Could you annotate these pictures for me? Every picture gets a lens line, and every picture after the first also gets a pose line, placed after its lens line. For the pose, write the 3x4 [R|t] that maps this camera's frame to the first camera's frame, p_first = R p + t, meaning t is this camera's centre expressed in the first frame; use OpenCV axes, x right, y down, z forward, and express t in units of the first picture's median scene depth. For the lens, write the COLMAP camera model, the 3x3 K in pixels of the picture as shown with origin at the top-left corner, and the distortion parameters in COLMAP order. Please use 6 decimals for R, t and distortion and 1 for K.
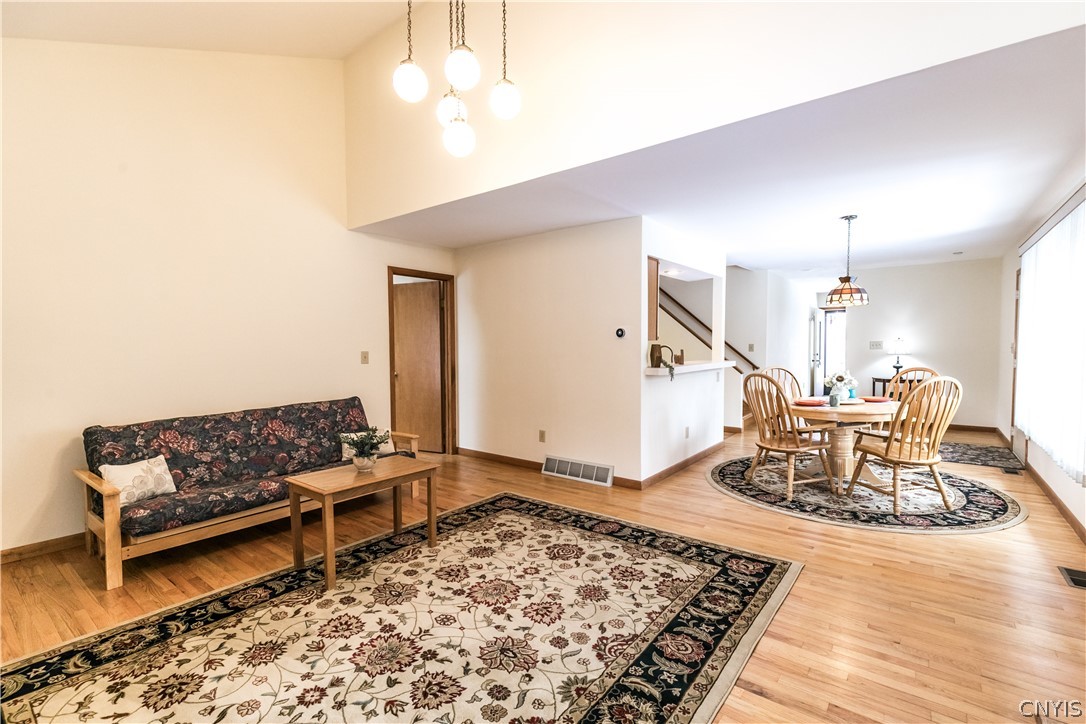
lens RADIAL K [[494.2, 0, 543.0], [0, 494.2, 362.0], [0, 0, 1]] dist [0.004015, 0.000167]
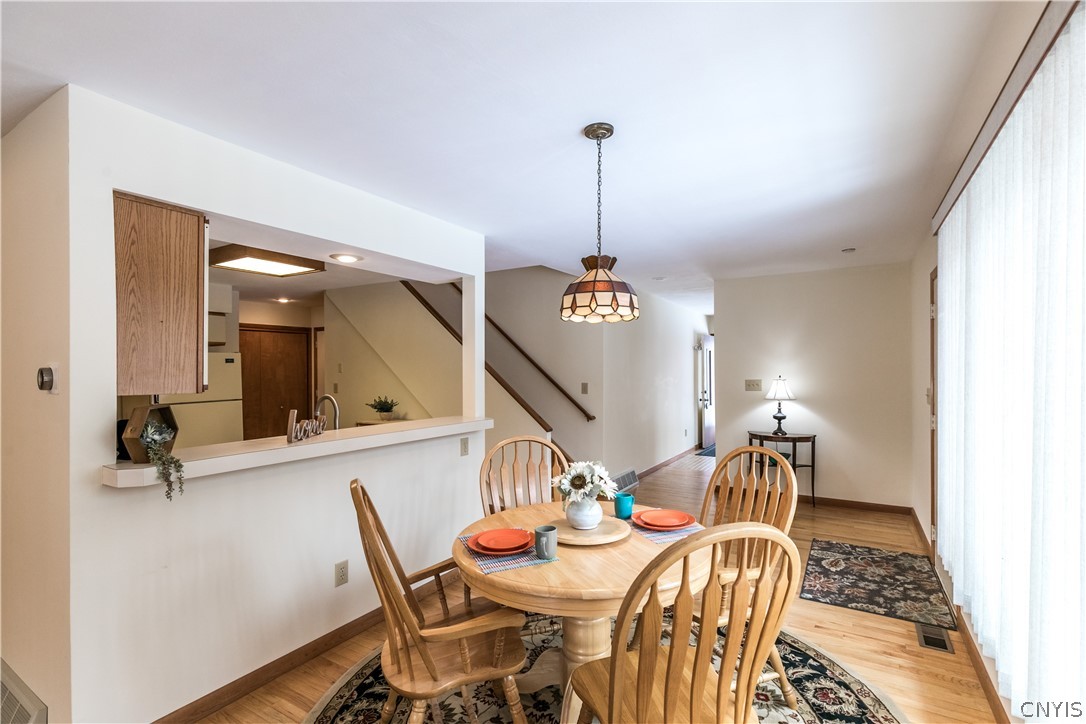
lens RADIAL K [[500.5, 0, 543.0], [0, 500.5, 362.0], [0, 0, 1]] dist [-0.000195, -0.000054]
pose [[0.994742, 0.006434, 0.102207, 0.377709], [-0.001142, 0.998659, -0.051752, -0.037508], [-0.102403, 0.051363, 0.993416, 0.399655]]
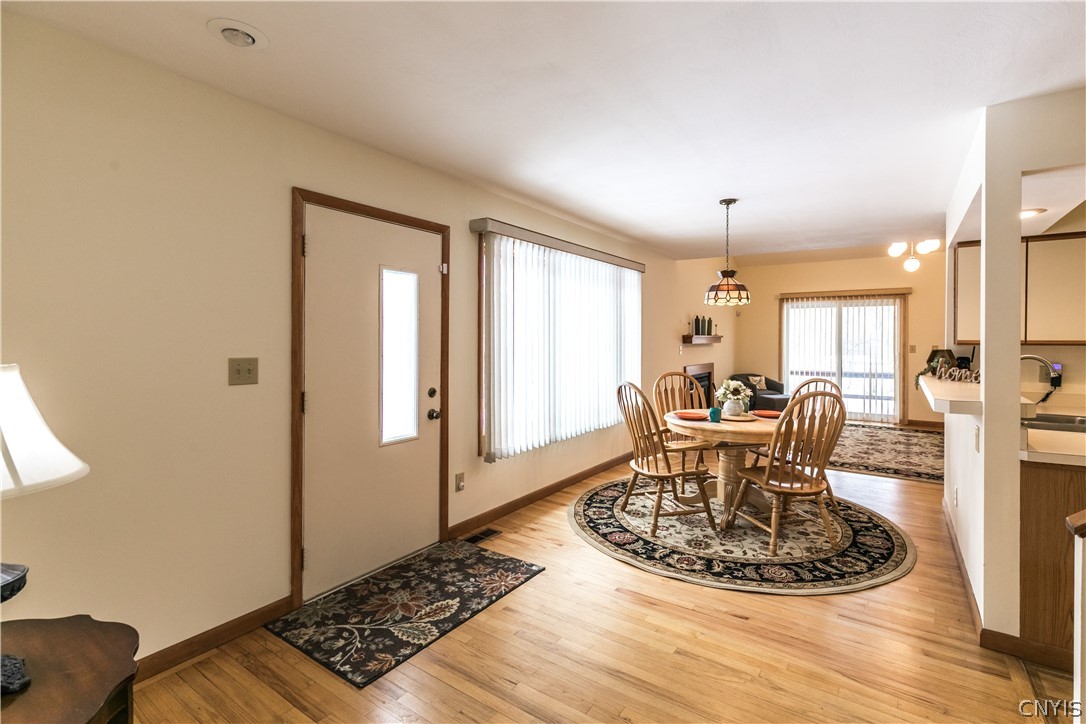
lens RADIAL K [[494.2, 0, 543.0], [0, 494.2, 362.0], [0, 0, 1]] dist [0.004015, 0.000167]
pose [[-0.999213, 0.012668, -0.037595, 0.706397], [0.009802, 0.997102, 0.075447, -0.062596], [0.038442, 0.075019, -0.996441, 1.350237]]
